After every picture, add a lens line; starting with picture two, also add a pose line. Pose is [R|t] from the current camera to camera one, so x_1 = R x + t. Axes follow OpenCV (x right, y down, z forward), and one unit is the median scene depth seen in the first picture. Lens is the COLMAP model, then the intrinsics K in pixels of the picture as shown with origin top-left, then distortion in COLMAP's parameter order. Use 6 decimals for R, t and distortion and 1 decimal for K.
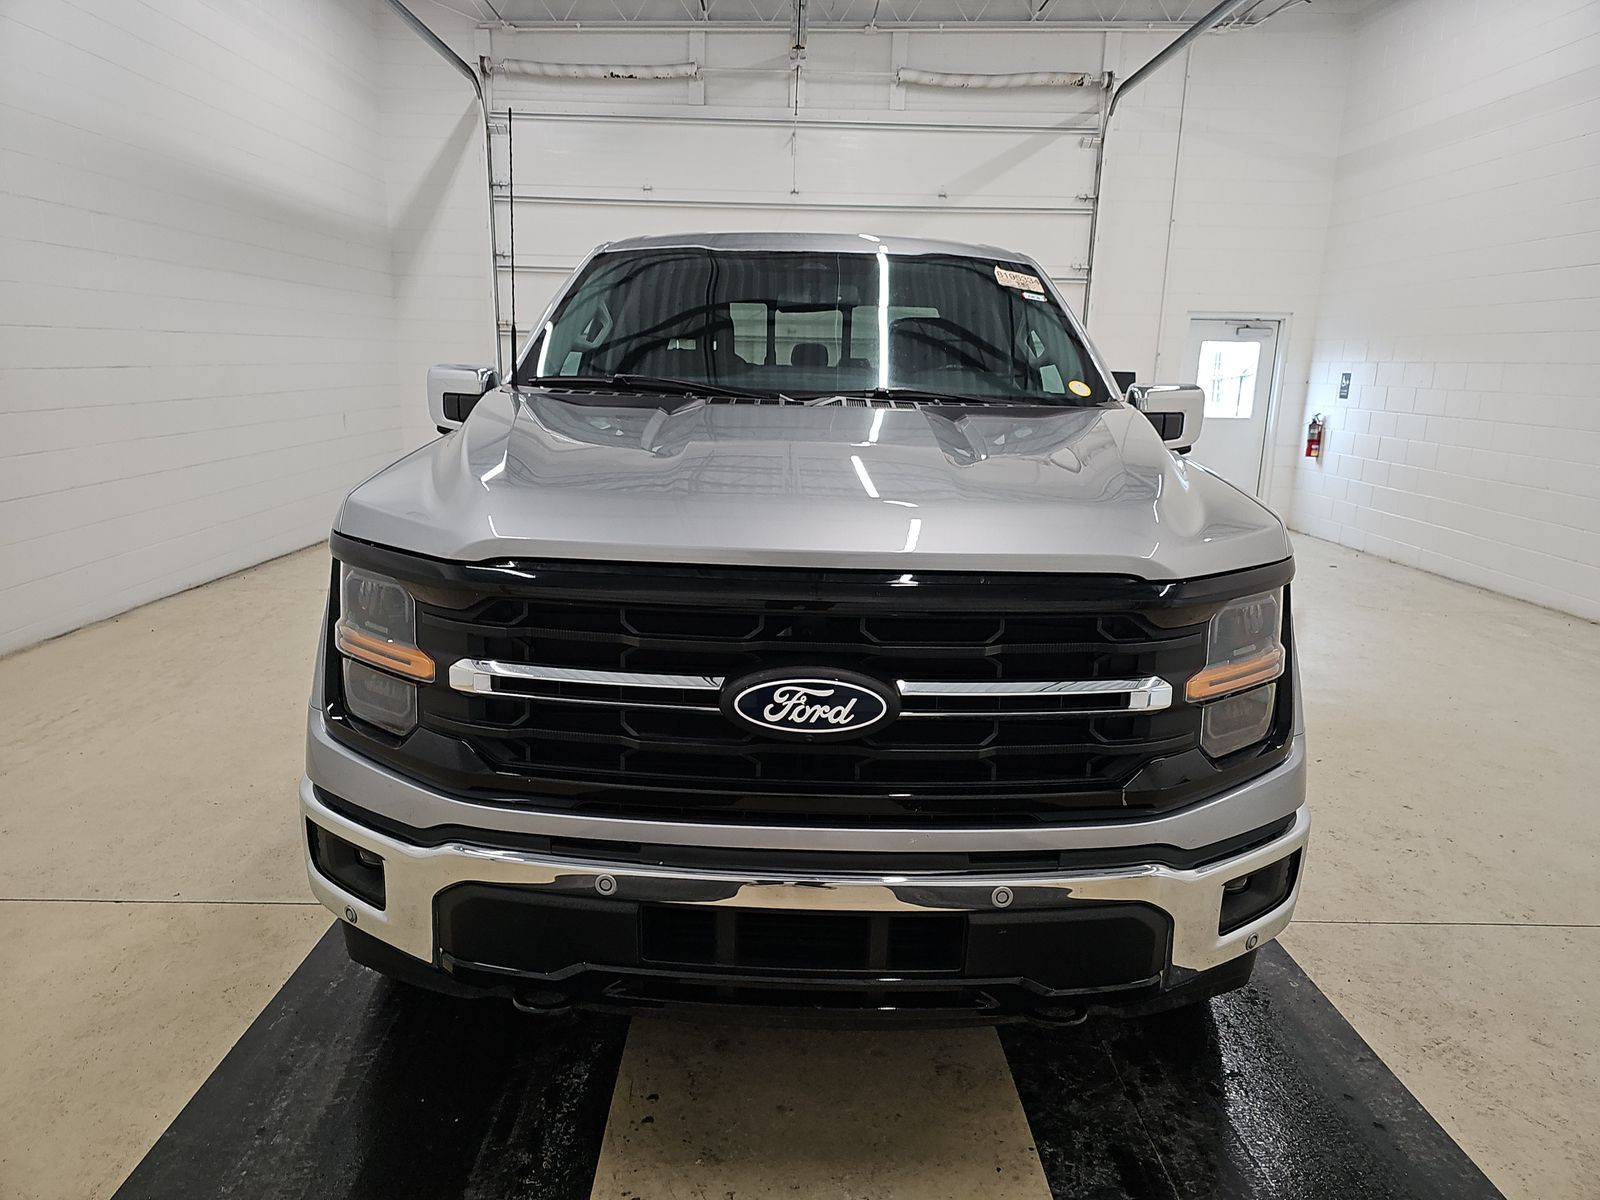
lens RADIAL K [[1064.7, 0, 737.0], [0, 1064.7, 594.8], [0, 0, 1]] dist [0.031011, -0.021239]
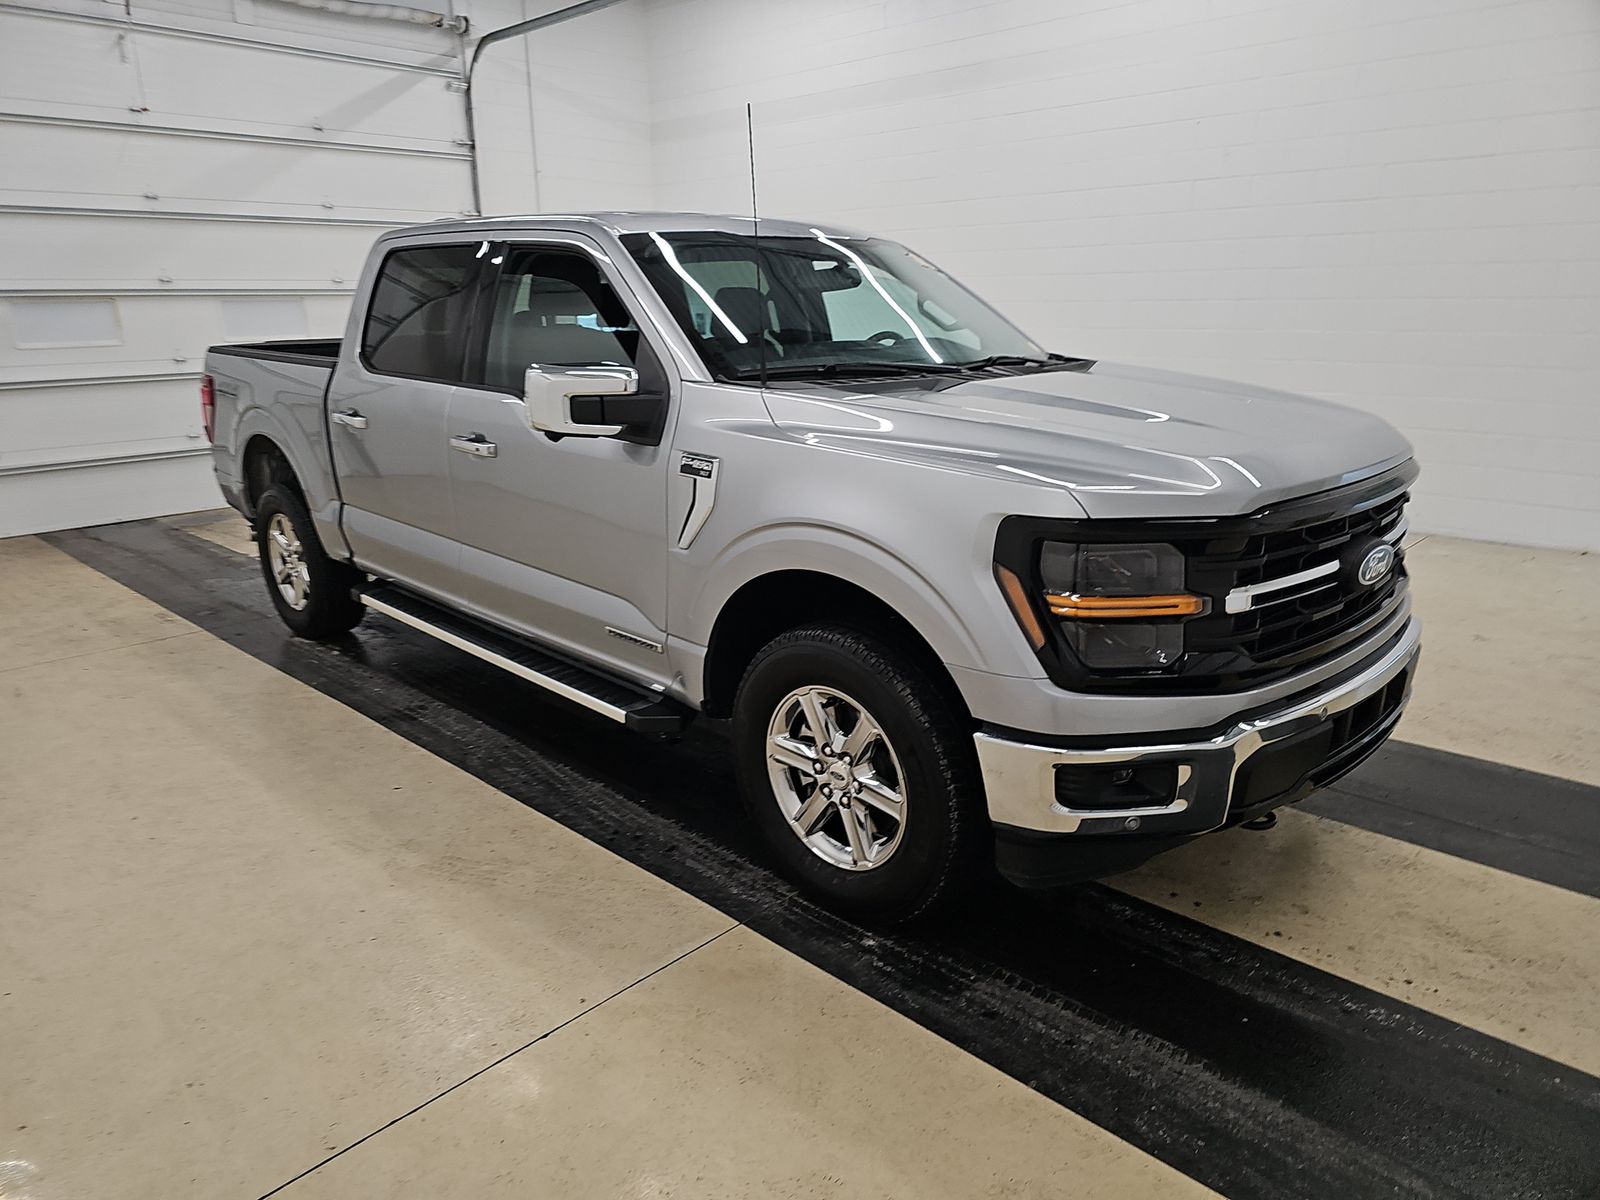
lens RADIAL K [[1064.7, 0, 802.1], [0, 1064.7, 609.5], [0, 0, 1]] dist [0.031011, -0.021239]
pose [[0.701809, -0.228664, 0.674668, -0.235677], [0.180742, 0.973248, 0.141847, -0.030880], [-0.689055, 0.022391, 0.724363, 0.062567]]
